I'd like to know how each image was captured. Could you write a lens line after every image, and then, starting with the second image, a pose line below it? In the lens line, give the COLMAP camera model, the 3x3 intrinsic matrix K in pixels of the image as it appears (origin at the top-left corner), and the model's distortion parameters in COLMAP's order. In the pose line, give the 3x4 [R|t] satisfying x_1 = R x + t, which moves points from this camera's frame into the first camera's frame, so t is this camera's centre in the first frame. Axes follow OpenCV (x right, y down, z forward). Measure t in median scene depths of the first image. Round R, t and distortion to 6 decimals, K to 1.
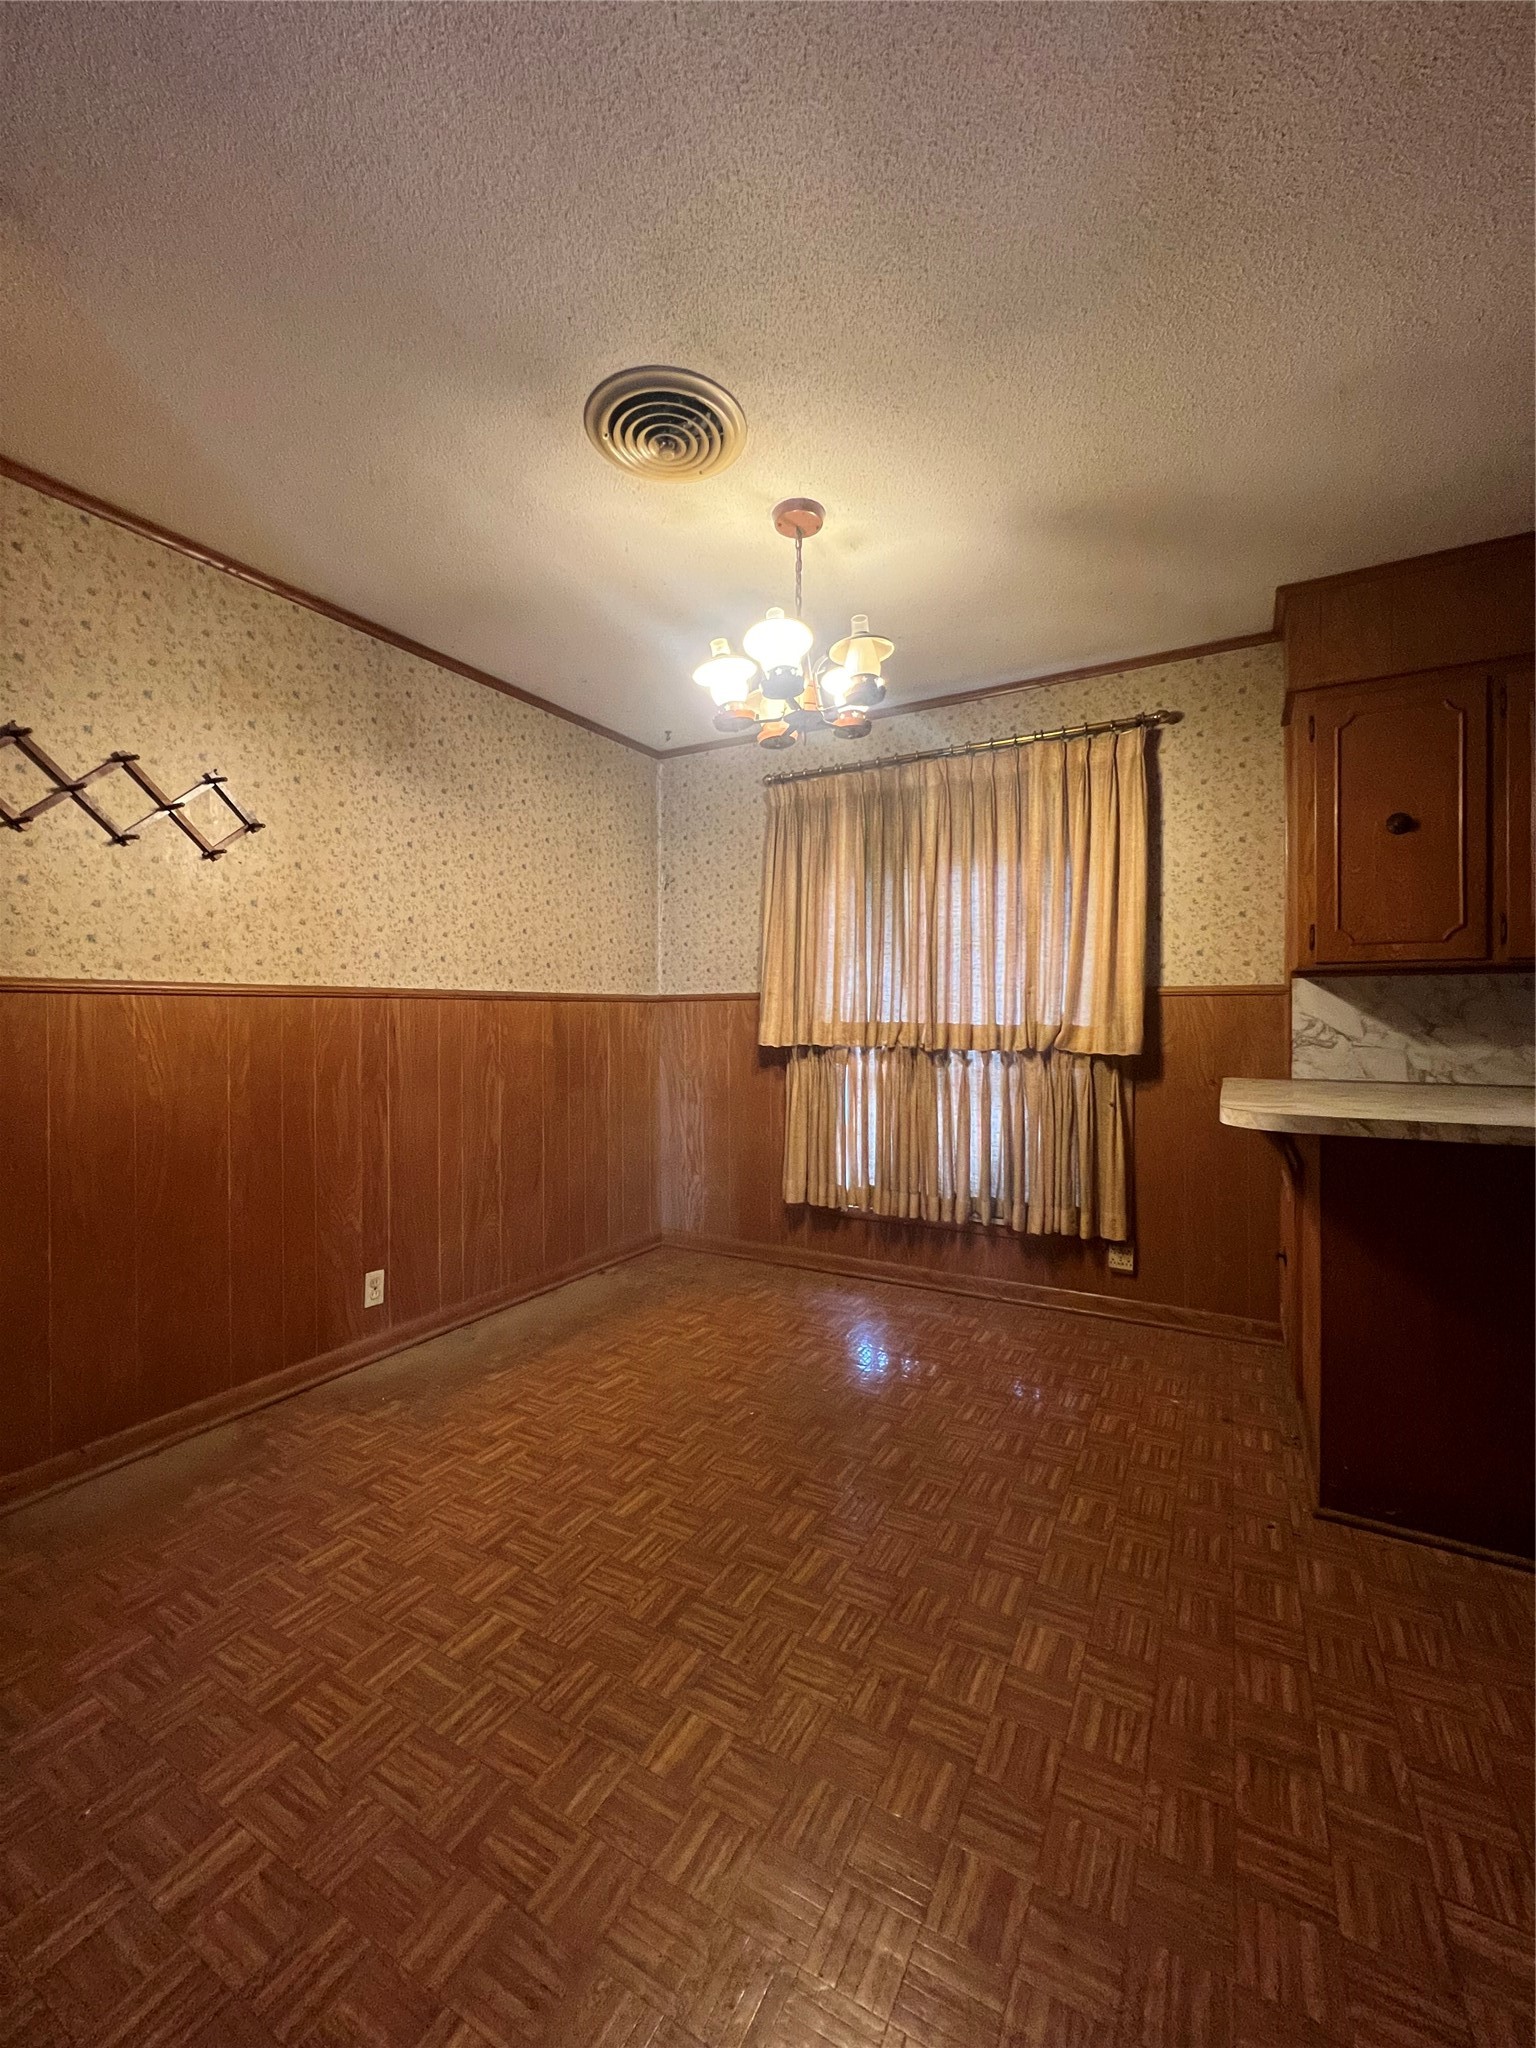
lens RADIAL K [[819.1, 0, 775.8], [0, 819.1, 1017.4], [0, 0, 1]] dist [-0.002147, 0.000194]
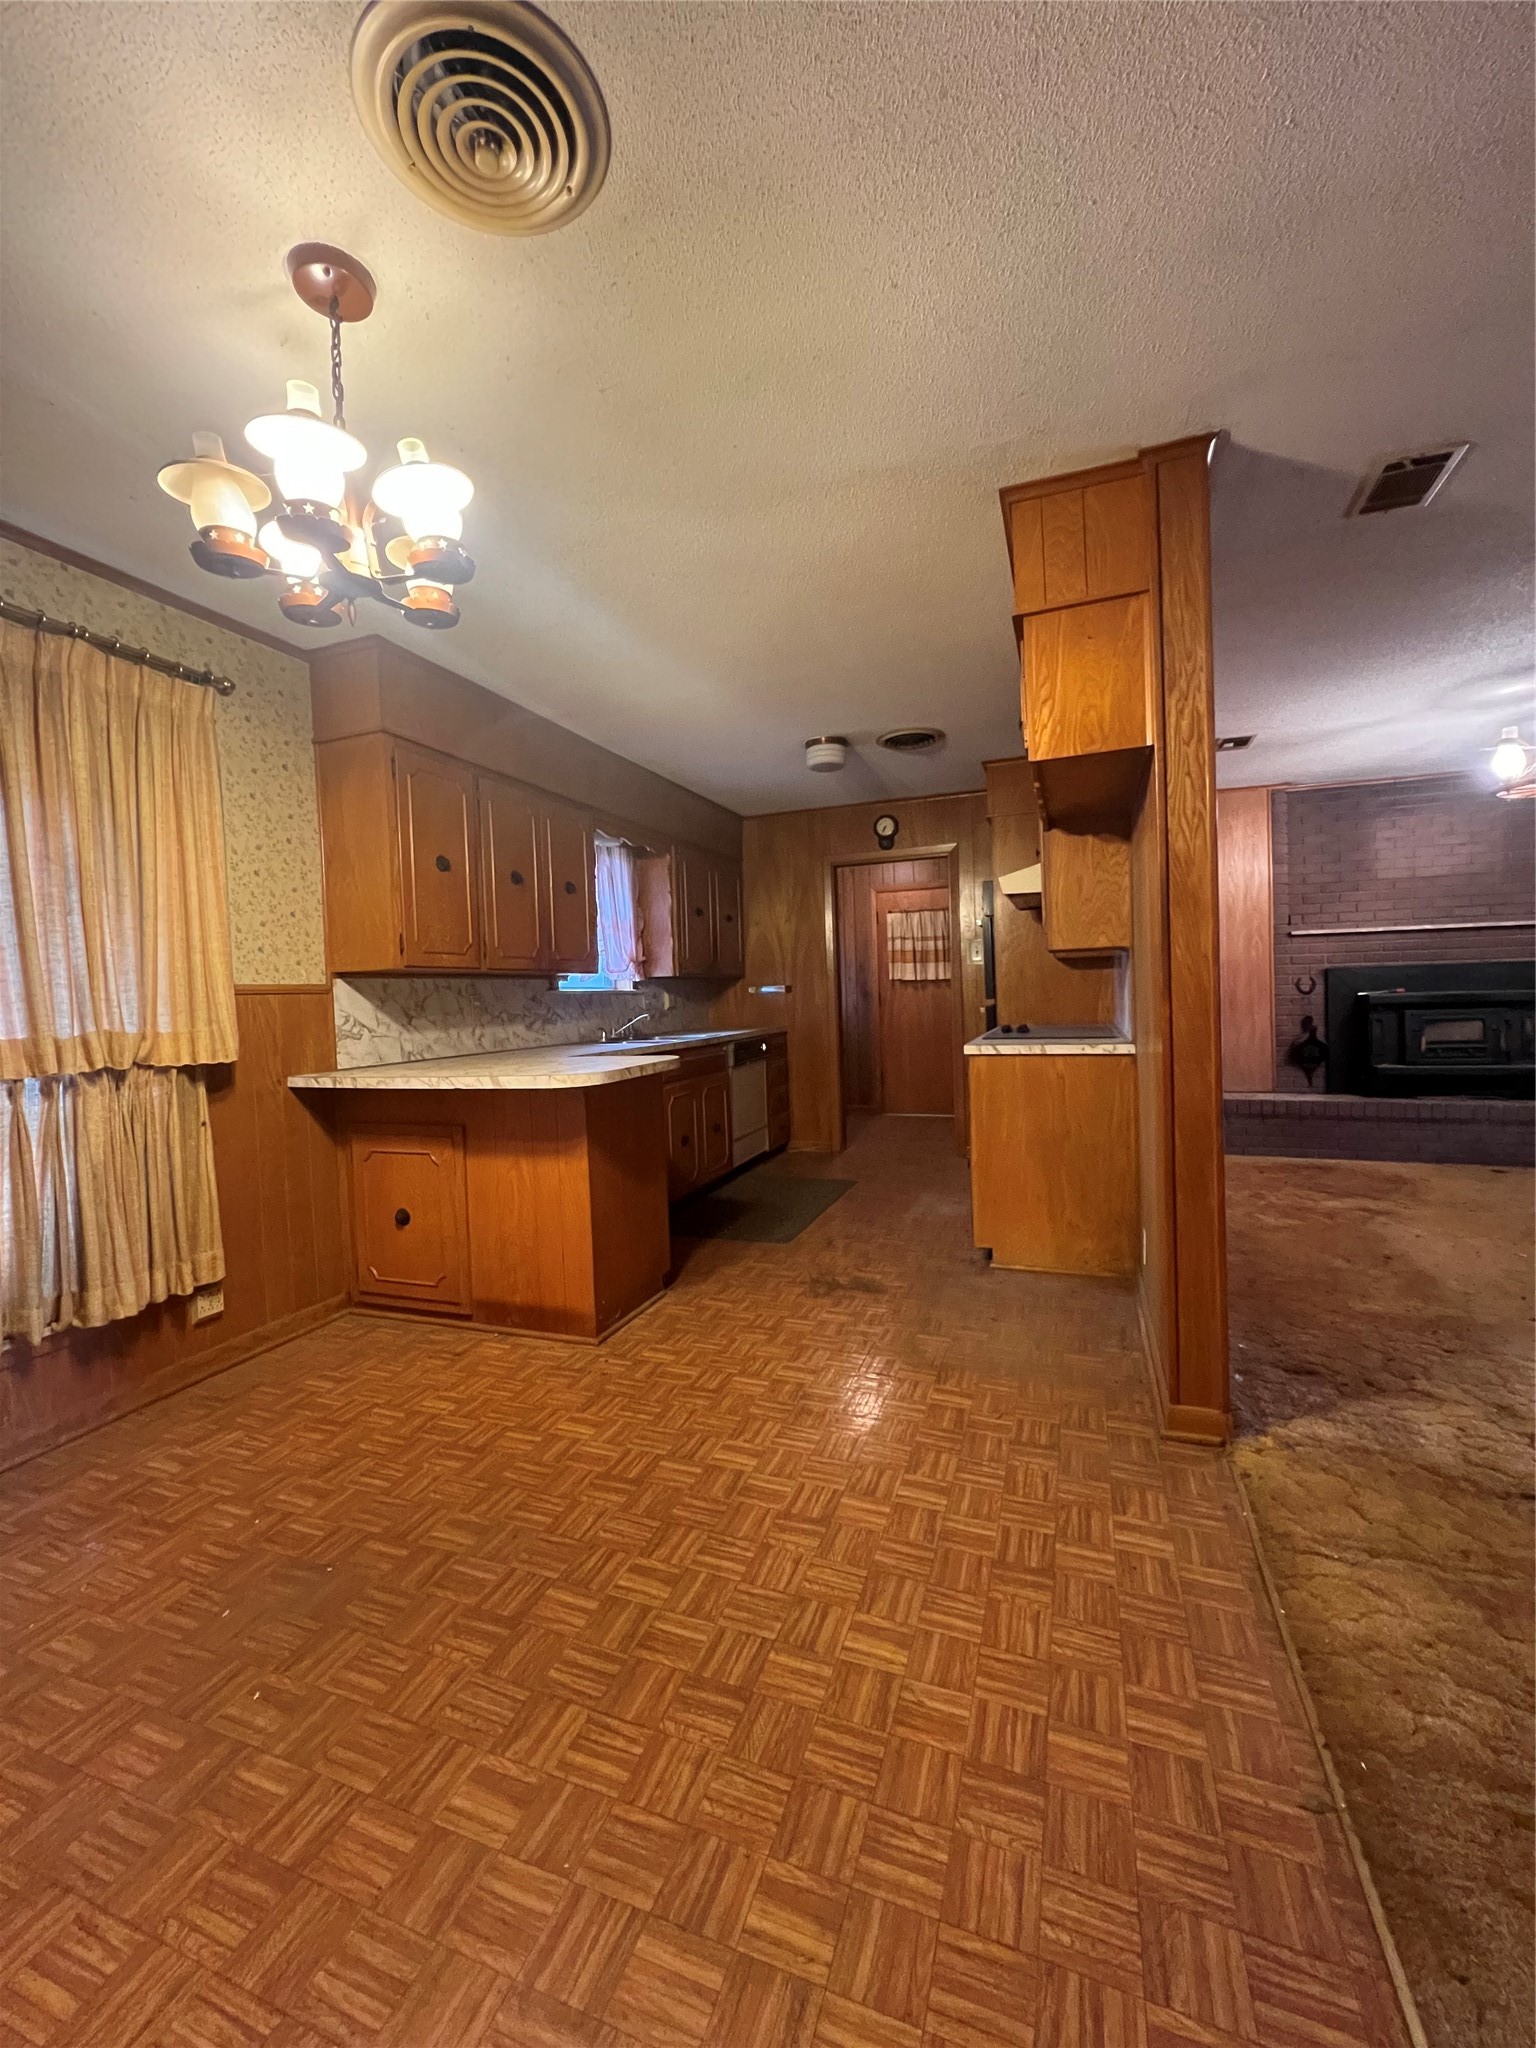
lens RADIAL K [[819.1, 0, 768.1], [0, 819.1, 1020.2], [0, 0, 1]] dist [-0.002147, 0.000194]
pose [[-0.147427, -0.025760, 0.988737, -0.491992], [0.038601, 0.998749, 0.031777, -0.004026], [-0.988319, 0.042851, -0.146248, 0.530900]]
